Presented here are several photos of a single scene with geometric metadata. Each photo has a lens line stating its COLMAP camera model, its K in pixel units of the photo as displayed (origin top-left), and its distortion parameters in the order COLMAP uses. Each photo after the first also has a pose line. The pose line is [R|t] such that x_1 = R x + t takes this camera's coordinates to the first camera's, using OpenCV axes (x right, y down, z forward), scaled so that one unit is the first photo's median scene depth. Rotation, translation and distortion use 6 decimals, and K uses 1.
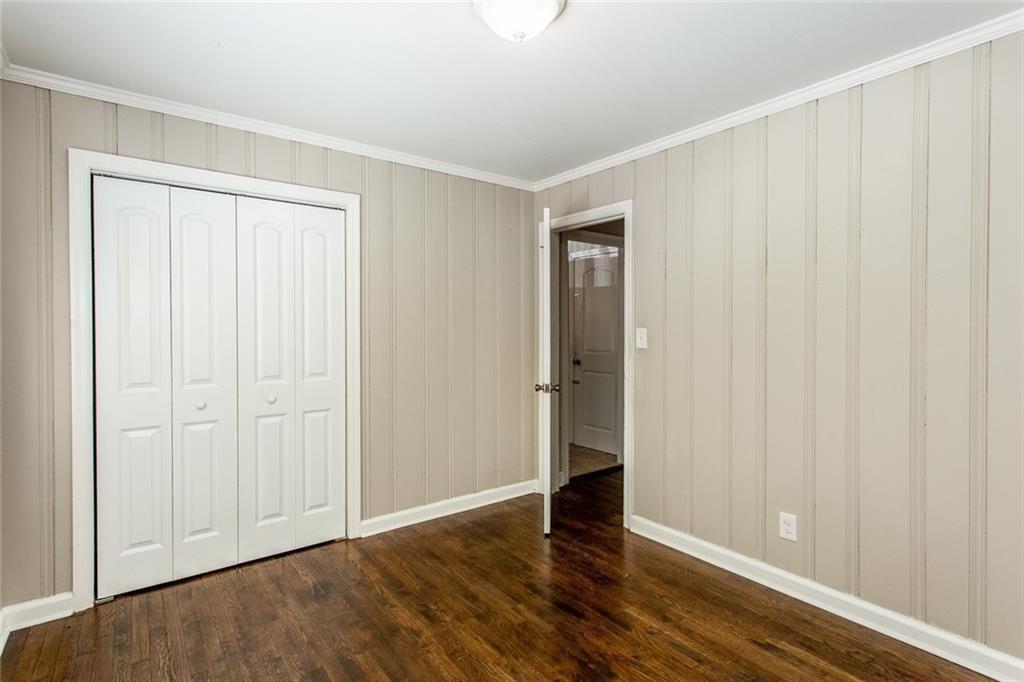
lens RADIAL K [[484.0, 0, 512.4], [0, 484.0, 332.4], [0, 0, 1]] dist [-0.001877, 0.000017]
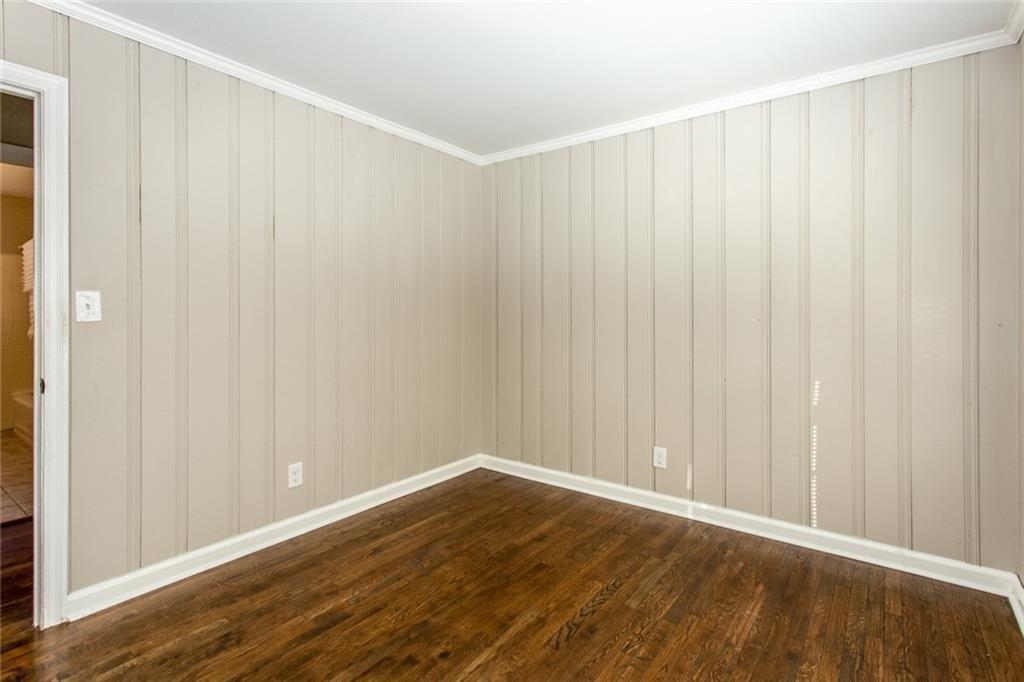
lens RADIAL K [[488.9, 0, 509.0], [0, 488.9, 312.4], [0, 0, 1]] dist [-0.001312, -0.000117]
pose [[-0.251083, -0.001262, 0.967965, -0.645908], [0.000094, 0.999999, 0.001328, 0.025413], [-0.967966, 0.000424, -0.251083, 0.812211]]
